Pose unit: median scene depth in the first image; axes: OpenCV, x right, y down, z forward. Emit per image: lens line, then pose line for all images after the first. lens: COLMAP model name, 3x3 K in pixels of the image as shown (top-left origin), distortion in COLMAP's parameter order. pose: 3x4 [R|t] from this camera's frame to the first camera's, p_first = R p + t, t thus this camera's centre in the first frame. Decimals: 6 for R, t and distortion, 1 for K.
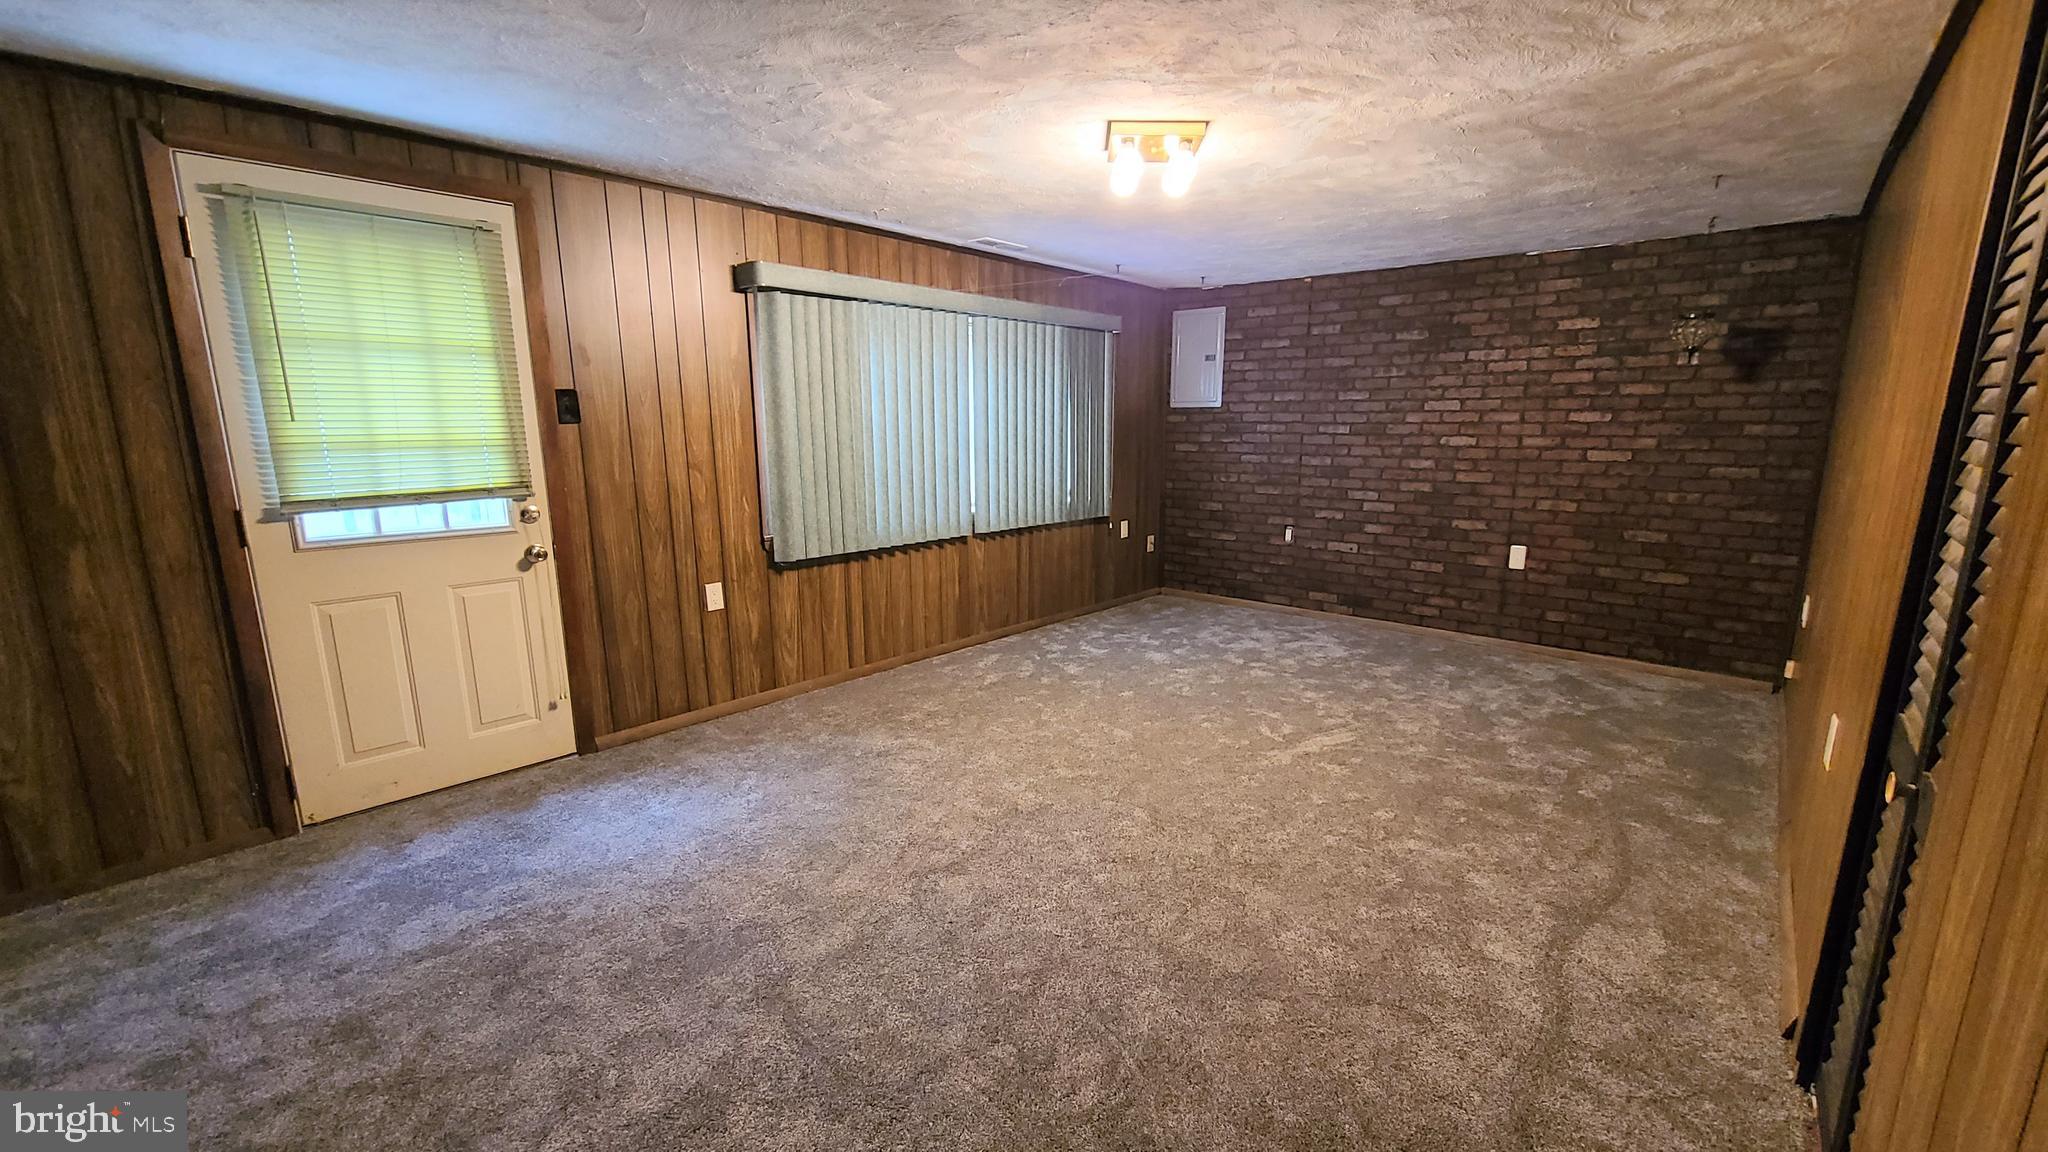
lens RADIAL K [[834.6, 0, 1028.5], [0, 834.6, 583.4], [0, 0, 1]] dist [0.001877, -0.002717]
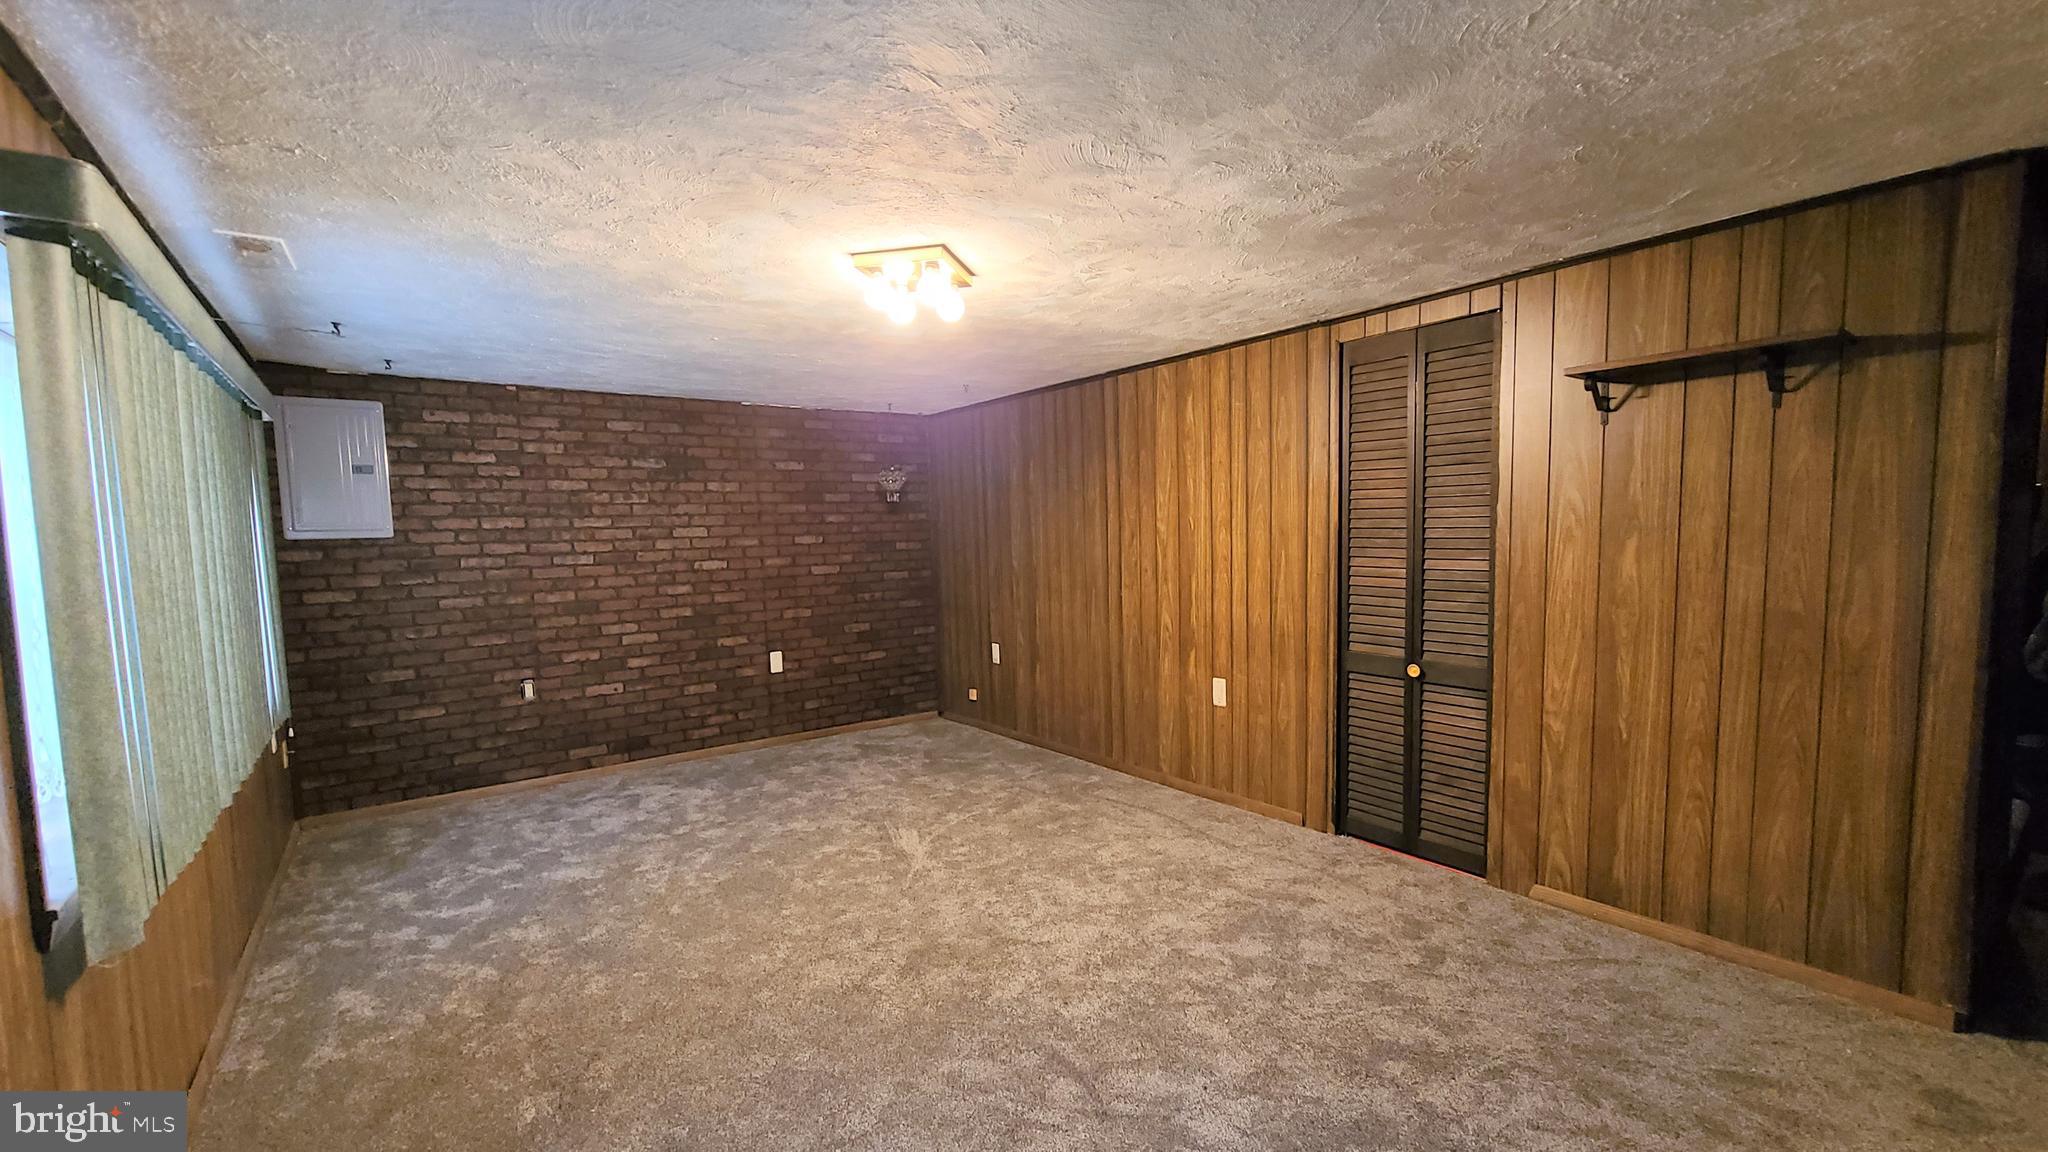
lens RADIAL K [[834.6, 0, 1033.0], [0, 834.6, 582.9], [0, 0, 1]] dist [0.001877, -0.002717]
pose [[0.200427, -0.065420, 0.977522, -0.431873], [0.215470, 0.976281, 0.021158, -0.082290], [-0.955721, 0.206386, 0.209769, 0.390780]]
